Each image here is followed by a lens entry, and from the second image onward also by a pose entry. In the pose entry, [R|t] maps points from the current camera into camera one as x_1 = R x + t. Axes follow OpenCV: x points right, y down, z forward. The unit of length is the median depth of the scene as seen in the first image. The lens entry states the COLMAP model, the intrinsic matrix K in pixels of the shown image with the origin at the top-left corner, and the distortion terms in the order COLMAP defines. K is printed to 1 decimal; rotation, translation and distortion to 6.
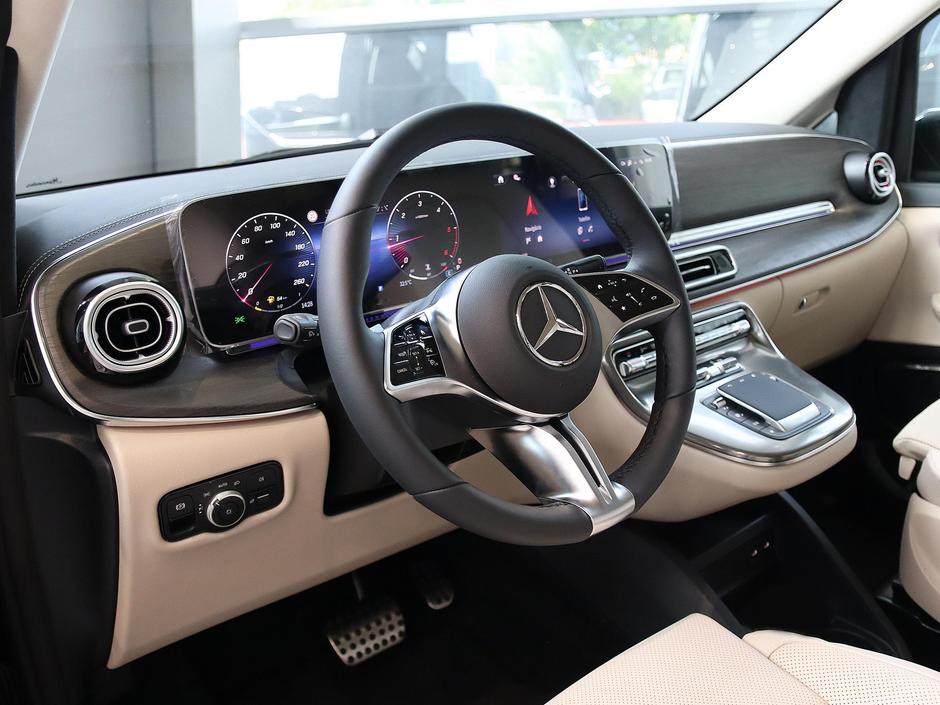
lens RADIAL K [[844.0, 0, 470.0], [0, 844.0, 352.5], [0, 0, 1]] dist [-0.089378, 0.007496]
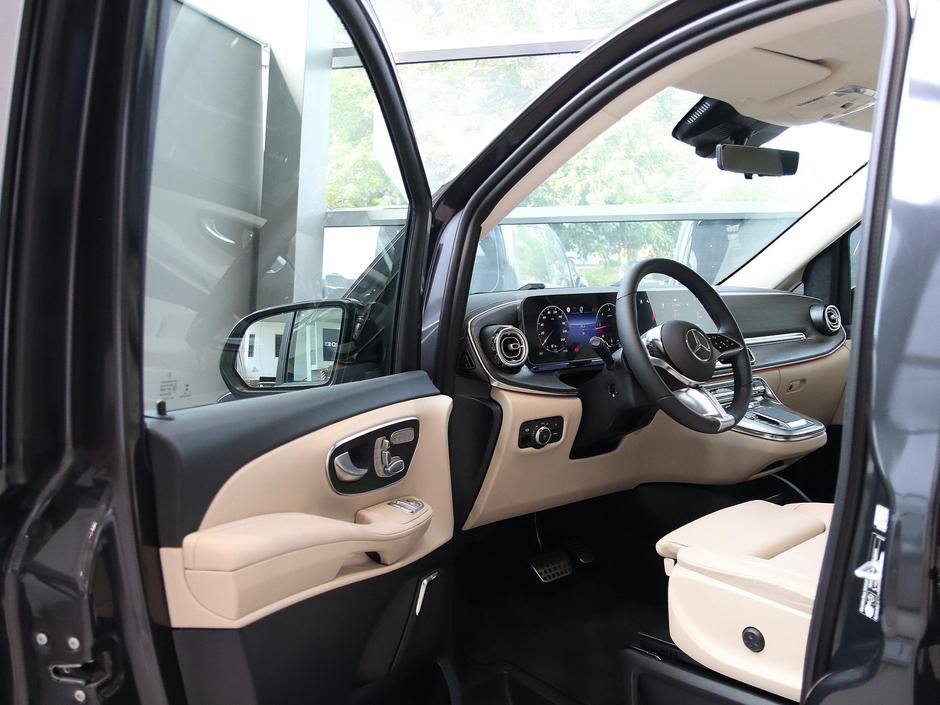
lens RADIAL K [[875.7, 0, 470.0], [0, 875.7, 352.5], [0, 0, 1]] dist [-0.097932, 0.015909]
pose [[0.998732, 0.024975, 0.043712, -0.557933], [-0.014387, 0.973649, -0.227598, 0.472693], [-0.048244, 0.226681, 0.972773, -1.170384]]
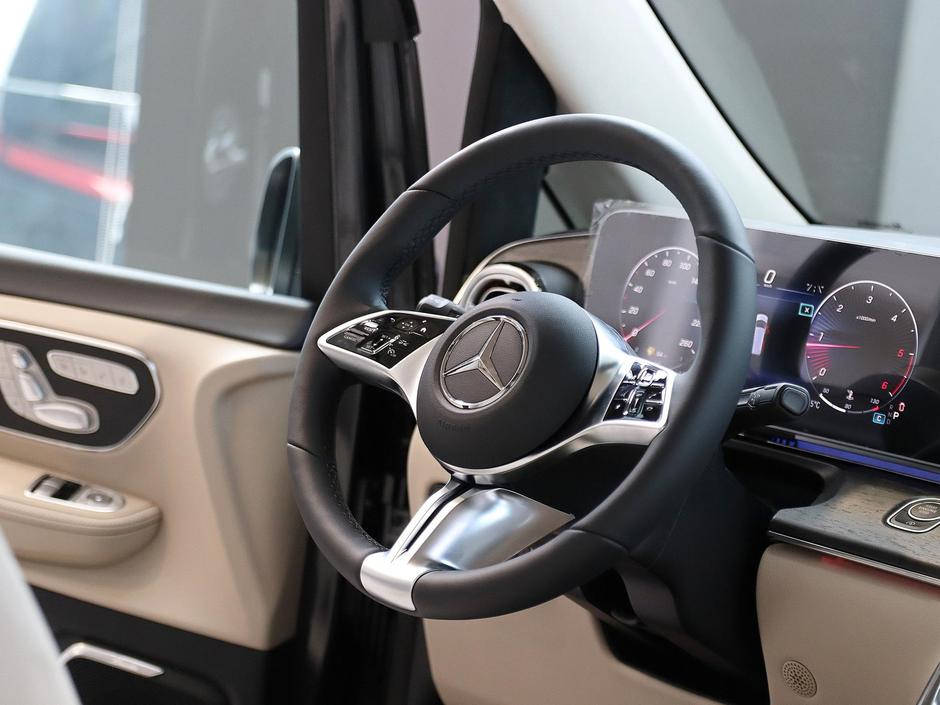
lens RADIAL K [[2242.4, 0, 470.0], [0, 2242.4, 352.5], [0, 0, 1]] dist [0.113359, 0.497325]
pose [[0.103325, 0.175903, -0.978970, 1.889904], [-0.417819, 0.900865, 0.117770, -0.248987], [0.902636, 0.396864, 0.166577, 0.506182]]
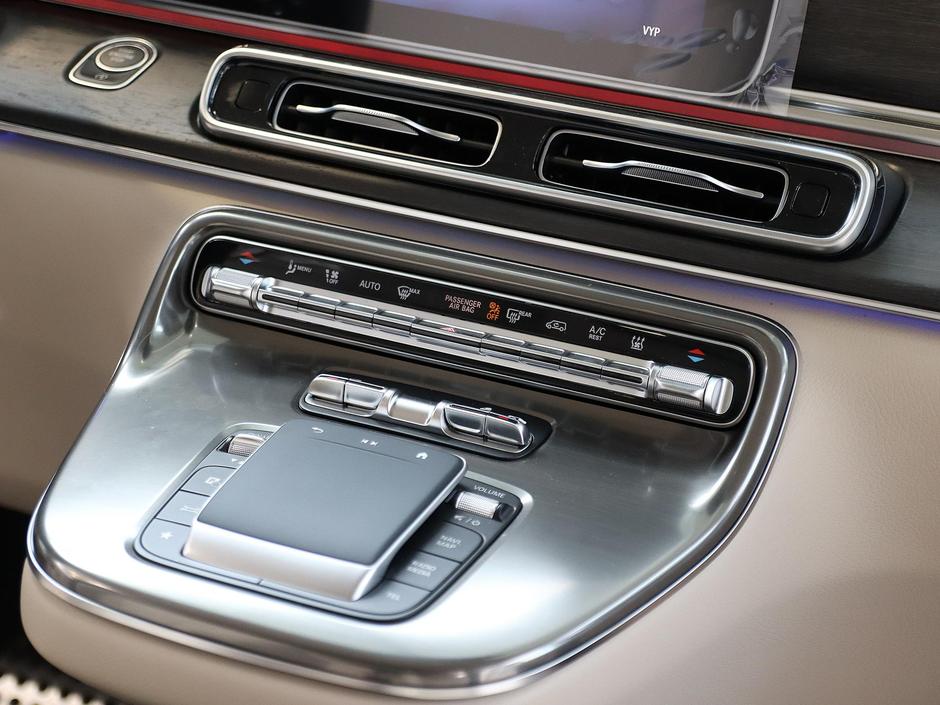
lens RADIAL K [[2242.4, 0, 470.0], [0, 2242.4, 352.5], [0, 0, 1]] dist [0.113359, 0.497325]
pose [[0.459663, 0.356844, -0.813248, 1.408588], [-0.379556, 0.906815, 0.183368, -0.241316], [0.802899, 0.224386, 0.552272, 0.658809]]
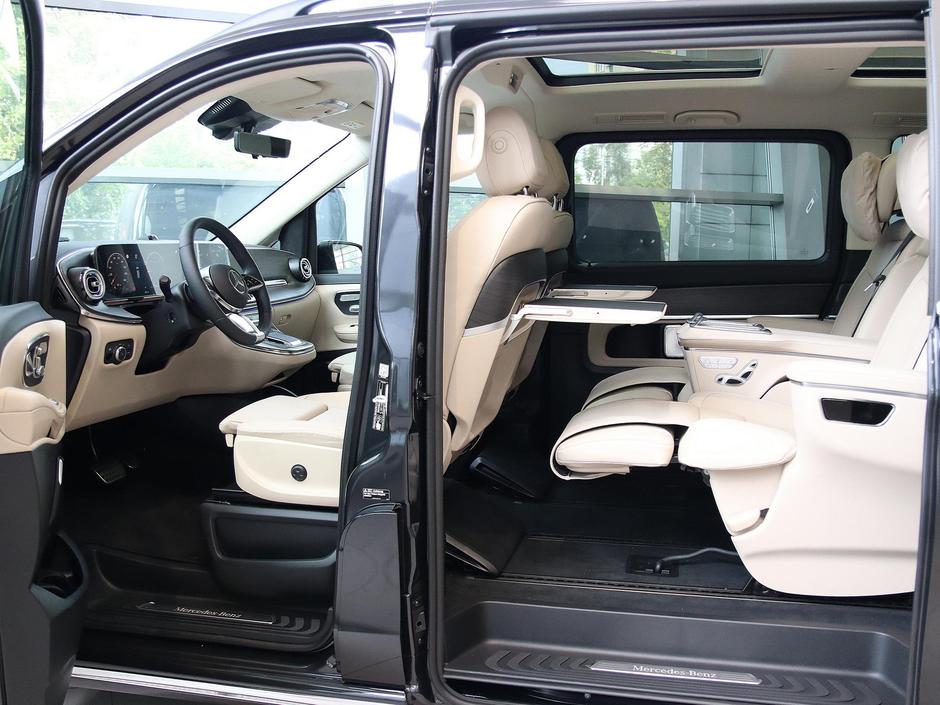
lens RADIAL K [[917.5, 0, 470.0], [0, 917.5, 352.5], [0, 0, 1]] dist [-0.070794, 0.002845]
pose [[0.778696, -0.022036, 0.627014, -1.212033], [0.148427, 0.977484, -0.149979, 0.765102], [-0.609591, 0.209854, 0.764434, -1.886285]]
